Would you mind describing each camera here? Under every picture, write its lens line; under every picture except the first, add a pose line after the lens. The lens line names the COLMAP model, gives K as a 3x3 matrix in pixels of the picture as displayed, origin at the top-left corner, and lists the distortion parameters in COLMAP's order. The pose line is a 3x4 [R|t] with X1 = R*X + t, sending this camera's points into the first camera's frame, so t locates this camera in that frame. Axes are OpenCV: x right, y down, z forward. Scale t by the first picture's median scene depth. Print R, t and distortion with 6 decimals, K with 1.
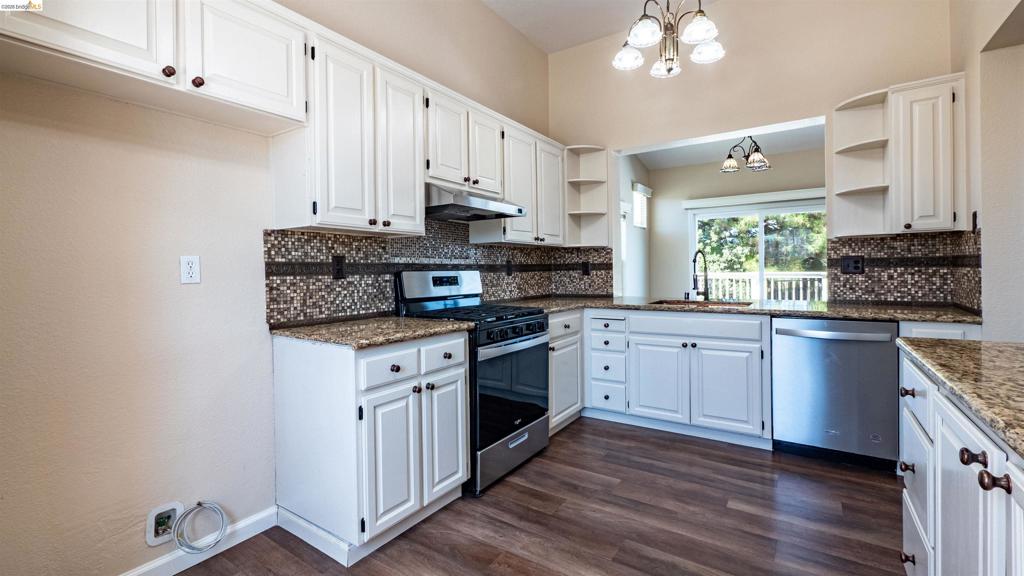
lens RADIAL K [[442.8, 0, 512.9], [0, 442.8, 274.8], [0, 0, 1]] dist [-0.001659, -0.000065]
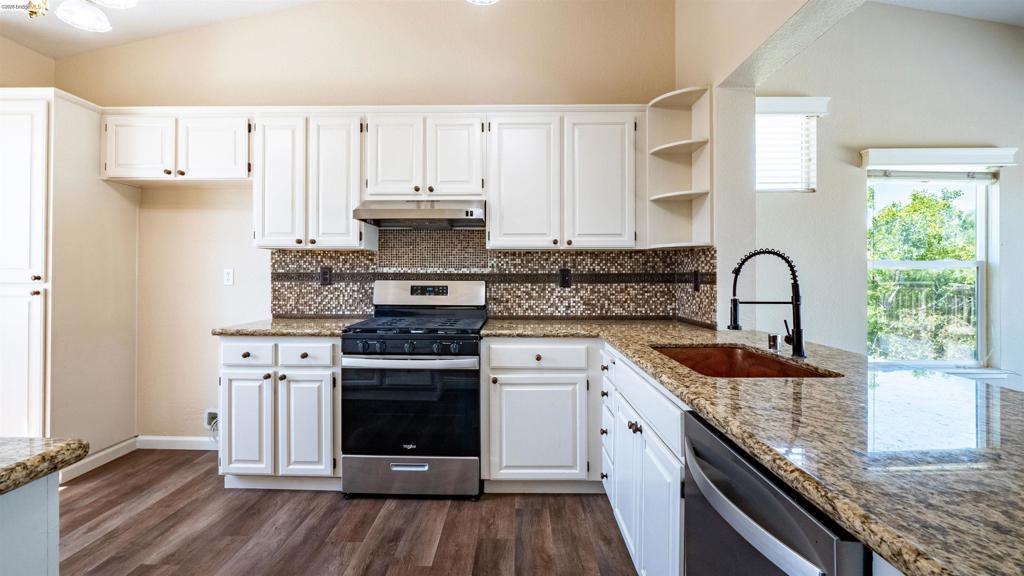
lens RADIAL K [[462.1, 0, 504.6], [0, 462.1, 273.4], [0, 0, 1]] dist [-0.002978, -0.000265]
pose [[0.538867, 0.009153, -0.842341, 0.875170], [-0.018214, 0.999834, -0.000788, -0.028587], [0.842194, 0.015767, 0.538944, 0.611972]]
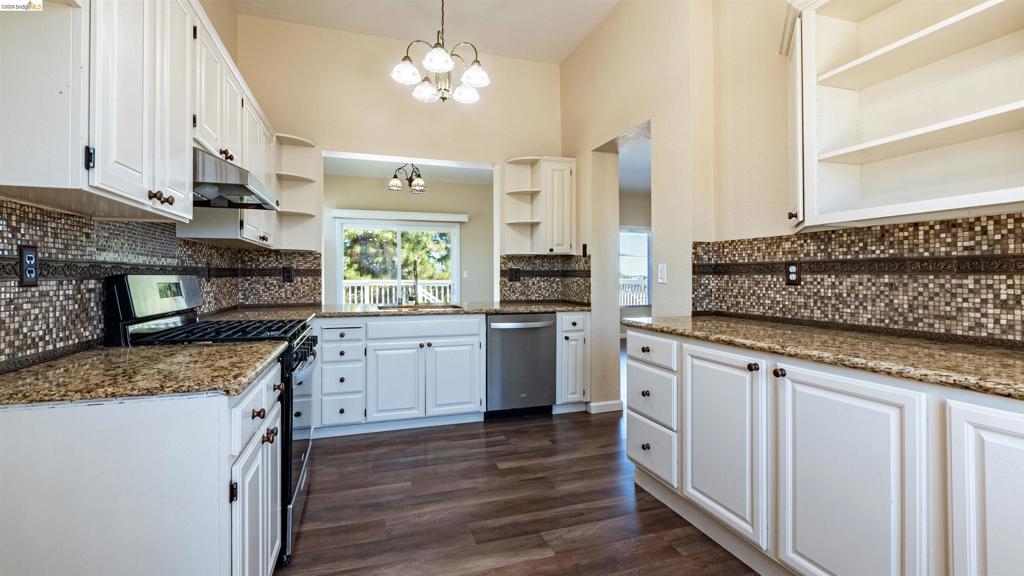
lens RADIAL K [[440.1, 0, 502.5], [0, 440.1, 275.2], [0, 0, 1]] dist [-0.004135, -0.000130]
pose [[0.620830, 0.013990, 0.783821, -0.388747], [-0.000869, 0.999852, -0.017157, 0.002800], [-0.783945, 0.009971, 0.620750, 0.180327]]
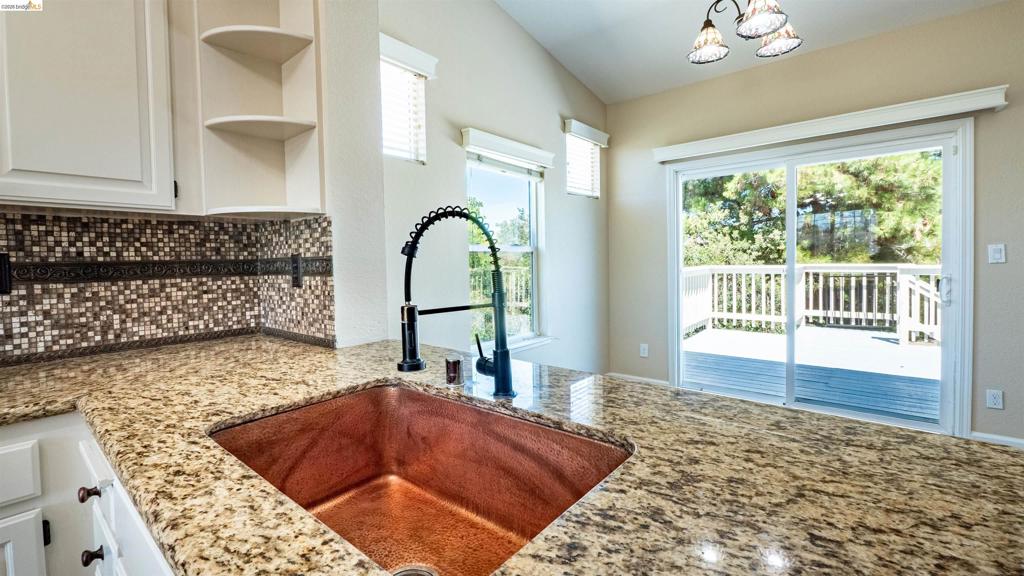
lens RADIAL K [[435.9, 0, 507.1], [0, 435.9, 275.3], [0, 0, 1]] dist [-0.002838, -0.000231]
pose [[0.994268, -0.002431, -0.106887, 0.602503], [0.004945, 0.999717, 0.023258, -0.027066], [0.106800, -0.023653, 0.993999, 0.945966]]
